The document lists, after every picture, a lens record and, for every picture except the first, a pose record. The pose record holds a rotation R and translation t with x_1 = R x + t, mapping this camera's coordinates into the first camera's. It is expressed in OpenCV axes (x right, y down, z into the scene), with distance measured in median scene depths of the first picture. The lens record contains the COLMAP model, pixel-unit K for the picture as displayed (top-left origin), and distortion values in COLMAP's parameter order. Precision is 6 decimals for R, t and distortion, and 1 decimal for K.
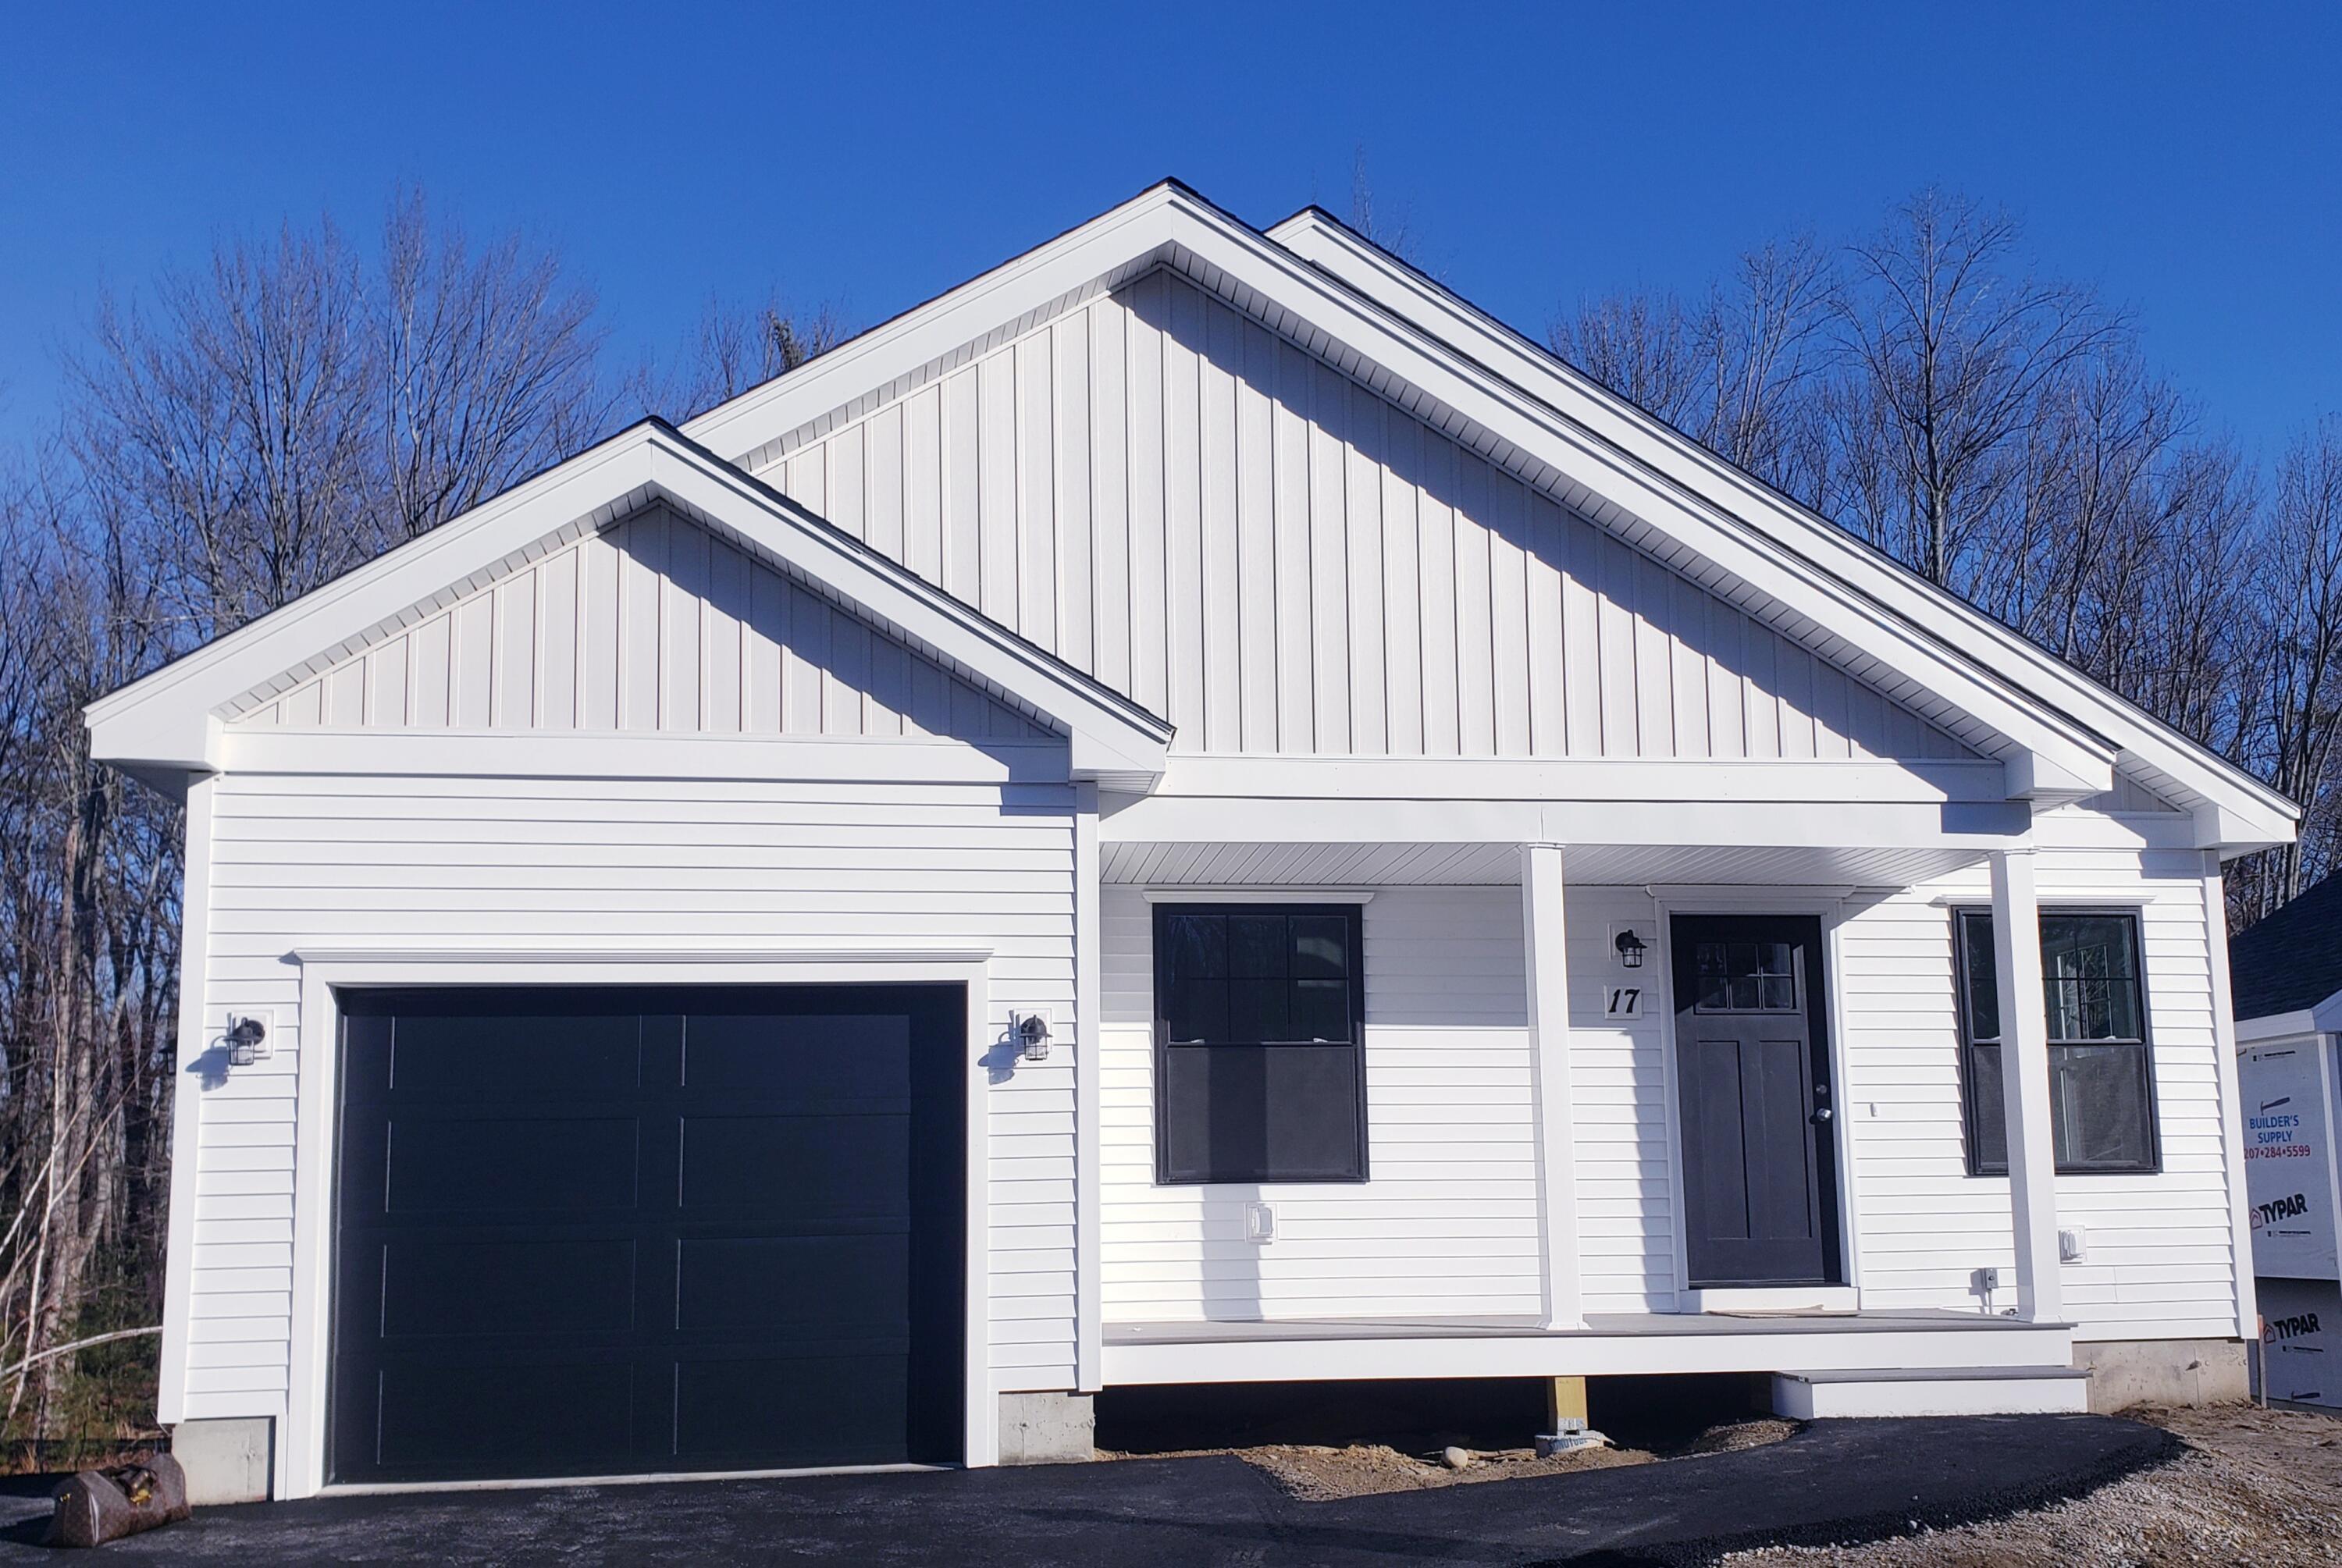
lens RADIAL K [[1791.5, 0, 1180.0], [0, 1791.5, 942.8], [0, 0, 1]] dist [0.099629, -0.170883]
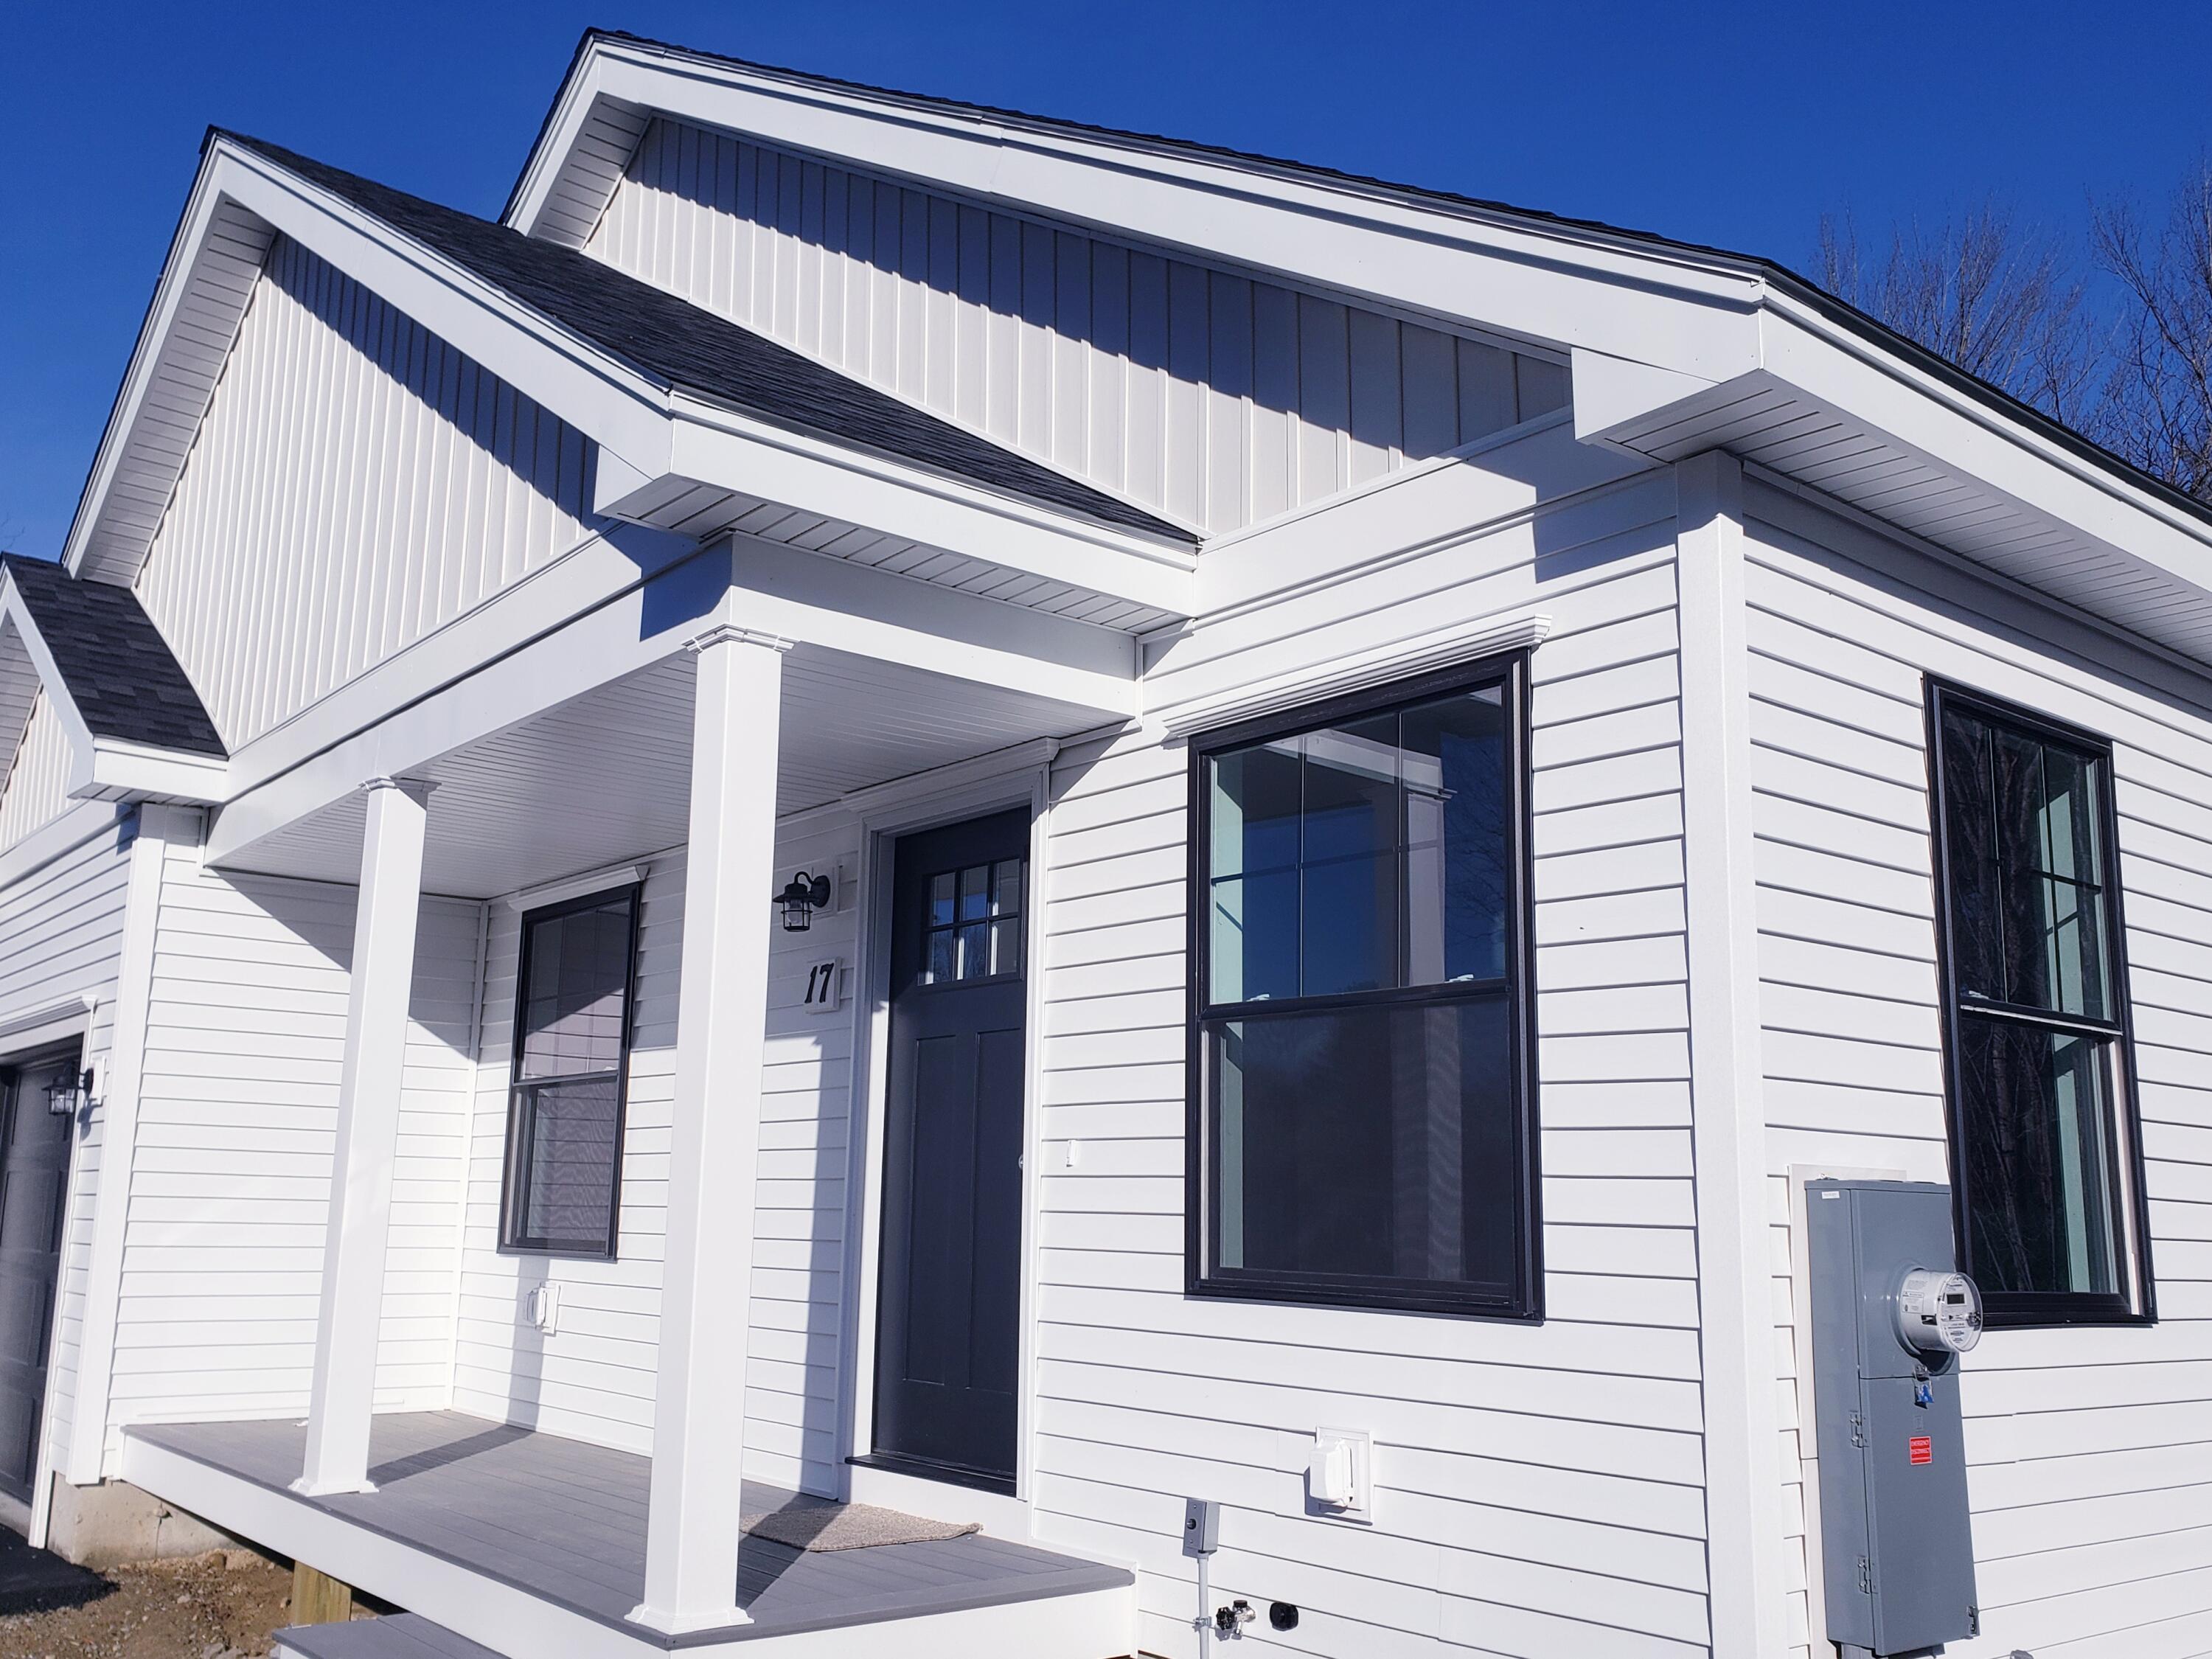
lens RADIAL K [[1891.1, 0, 1104.8], [0, 1891.1, 893.2], [0, 0, 1]] dist [0.085350, 0.000847]
pose [[0.530554, -0.118173, -0.839373, 1.052127], [0.060120, 0.992987, -0.101799, 0.090794], [0.845516, 0.003546, 0.533938, 0.882045]]
